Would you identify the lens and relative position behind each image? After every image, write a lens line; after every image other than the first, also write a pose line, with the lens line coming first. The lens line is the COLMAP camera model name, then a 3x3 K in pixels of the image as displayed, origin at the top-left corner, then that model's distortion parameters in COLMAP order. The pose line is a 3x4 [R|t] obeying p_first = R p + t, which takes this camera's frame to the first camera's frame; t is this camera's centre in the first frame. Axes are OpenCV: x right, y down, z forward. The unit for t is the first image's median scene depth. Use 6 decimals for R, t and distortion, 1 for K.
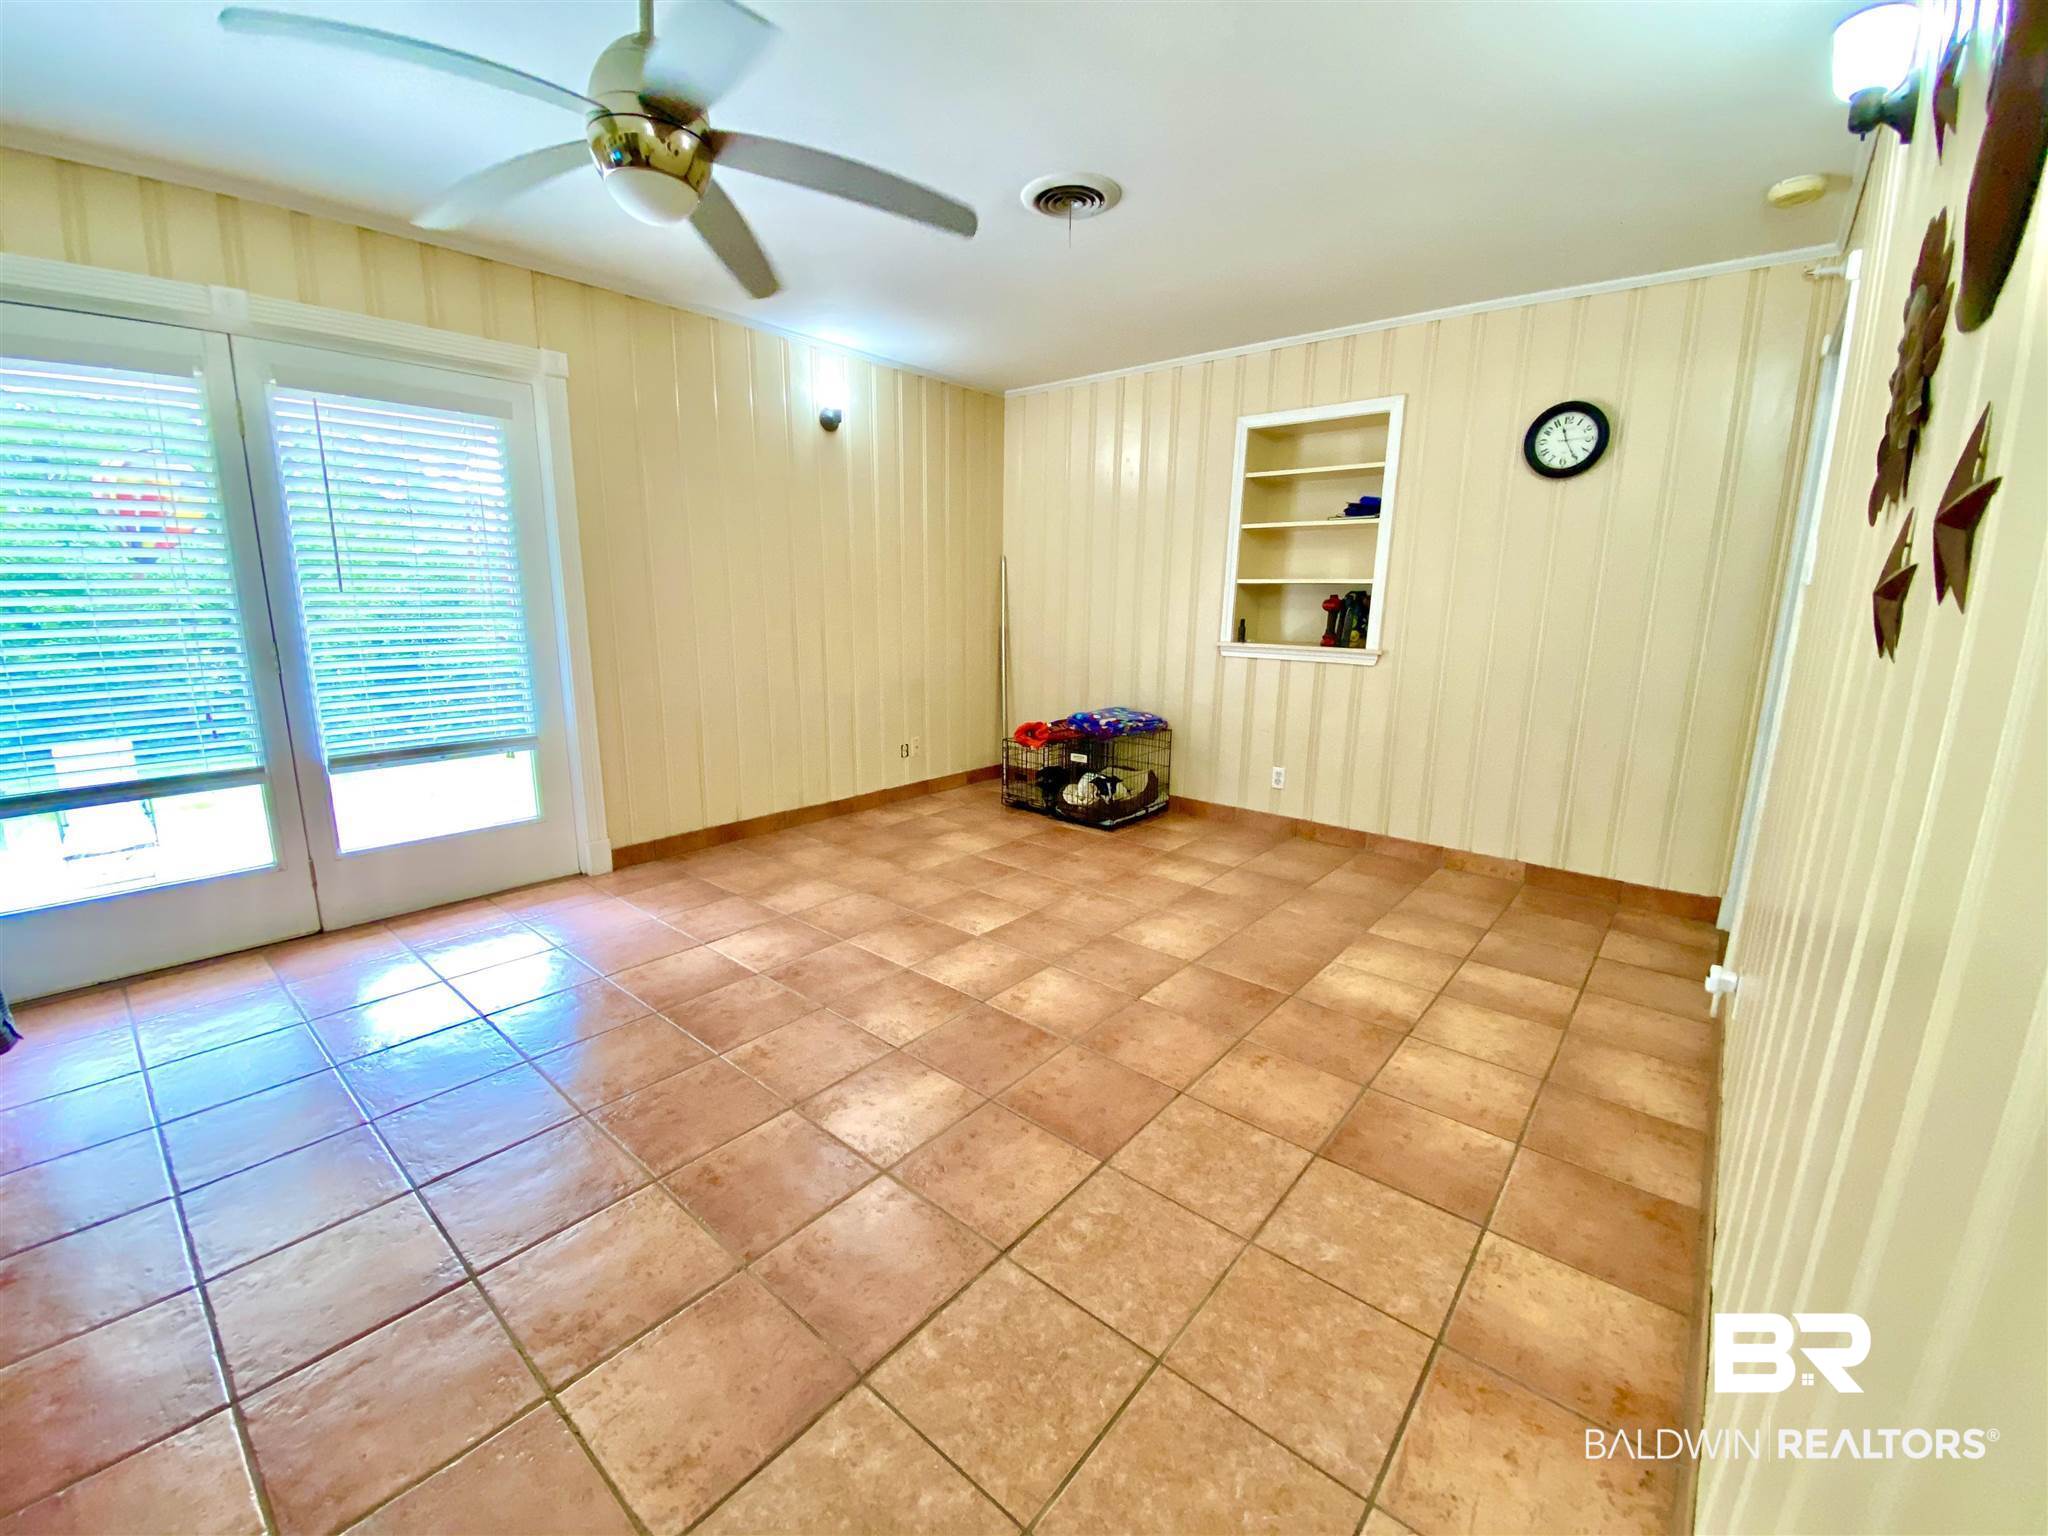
lens RADIAL K [[832.6, 0, 1024.0], [0, 832.6, 768.0], [0, 0, 1]] dist [0.001026, 0.000049]
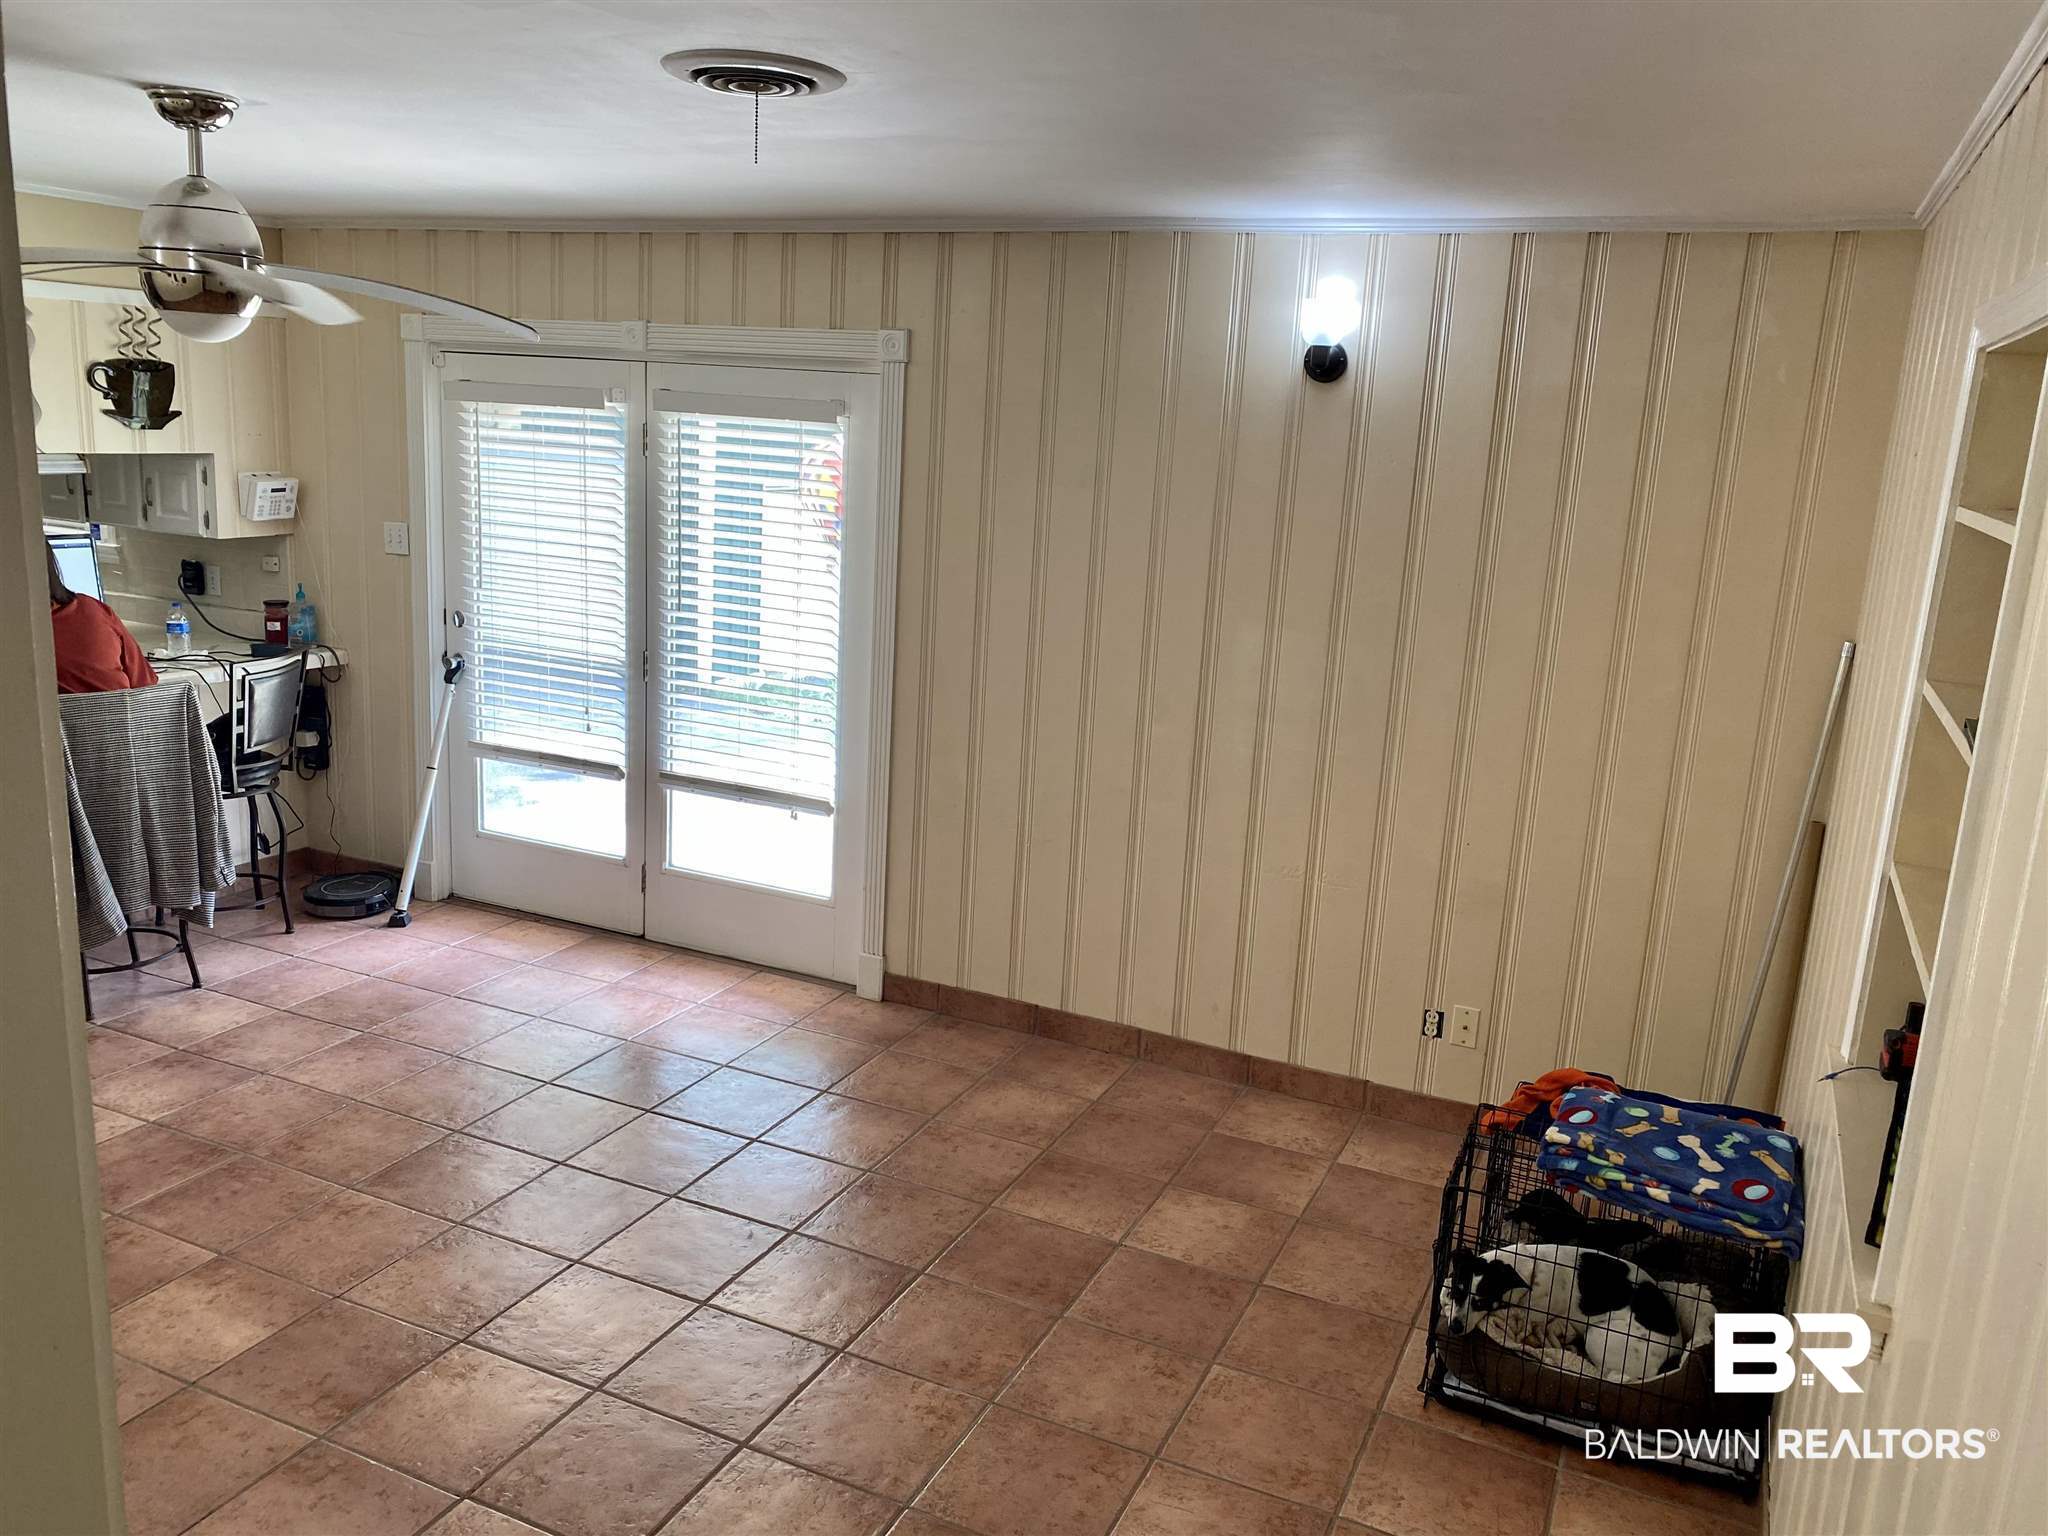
lens RADIAL K [[1548.3, 0, 1024.0], [0, 1548.3, 768.0], [0, 0, 1]] dist [0.214773, -0.390019]
pose [[0.265591, 0.218024, -0.939110, 0.833341], [-0.247759, 0.956813, 0.152065, -0.331349], [0.931707, 0.192286, 0.308138, 0.682483]]
